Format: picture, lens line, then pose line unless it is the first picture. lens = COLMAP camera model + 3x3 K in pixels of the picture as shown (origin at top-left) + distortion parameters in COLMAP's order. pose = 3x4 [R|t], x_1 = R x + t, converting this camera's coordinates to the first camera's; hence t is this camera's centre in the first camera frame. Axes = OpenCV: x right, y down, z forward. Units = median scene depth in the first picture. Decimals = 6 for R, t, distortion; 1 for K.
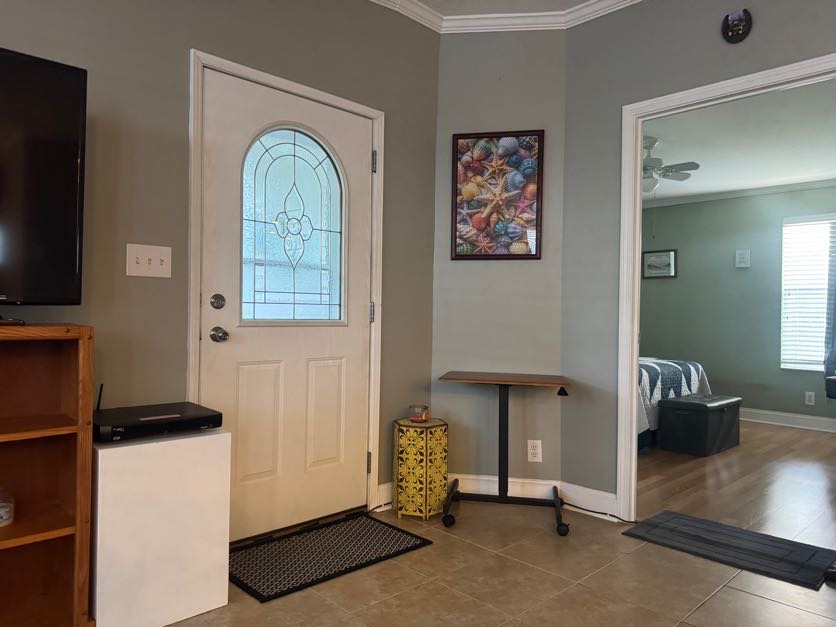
lens RADIAL K [[585.2, 0, 416.9], [0, 585.2, 315.3], [0, 0, 1]] dist [0.010368, -0.016684]
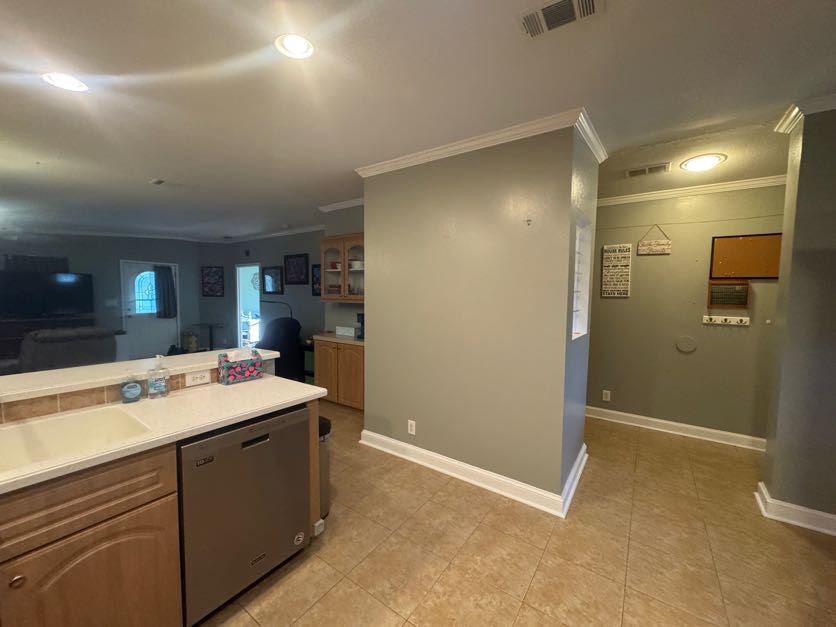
lens RADIAL K [[334.3, 0, 419.0], [0, 334.3, 314.3], [0, 0, 1]] dist [-0.000856, 0.000411]
pose [[0.982917, -0.014485, 0.183477, 1.409198], [0.002767, 0.997948, 0.063963, -0.144780], [-0.184027, -0.062363, 0.980941, -2.018780]]
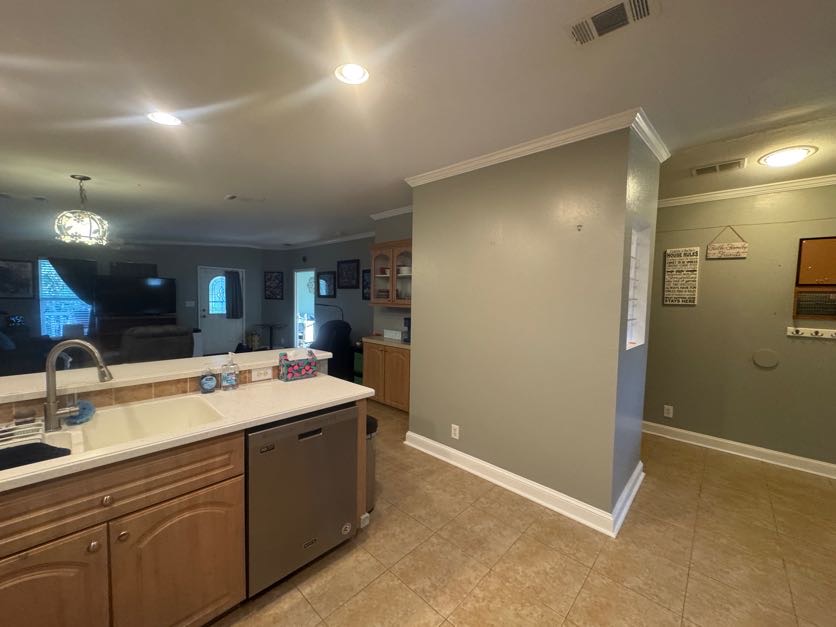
lens RADIAL K [[334.3, 0, 418.7], [0, 334.3, 314.6], [0, 0, 1]] dist [-0.000856, 0.000411]
pose [[0.999008, 0.003826, 0.044360, 1.410483], [-0.006174, 0.998580, 0.052921, -0.149968], [-0.044095, -0.053142, 0.997613, -2.041650]]
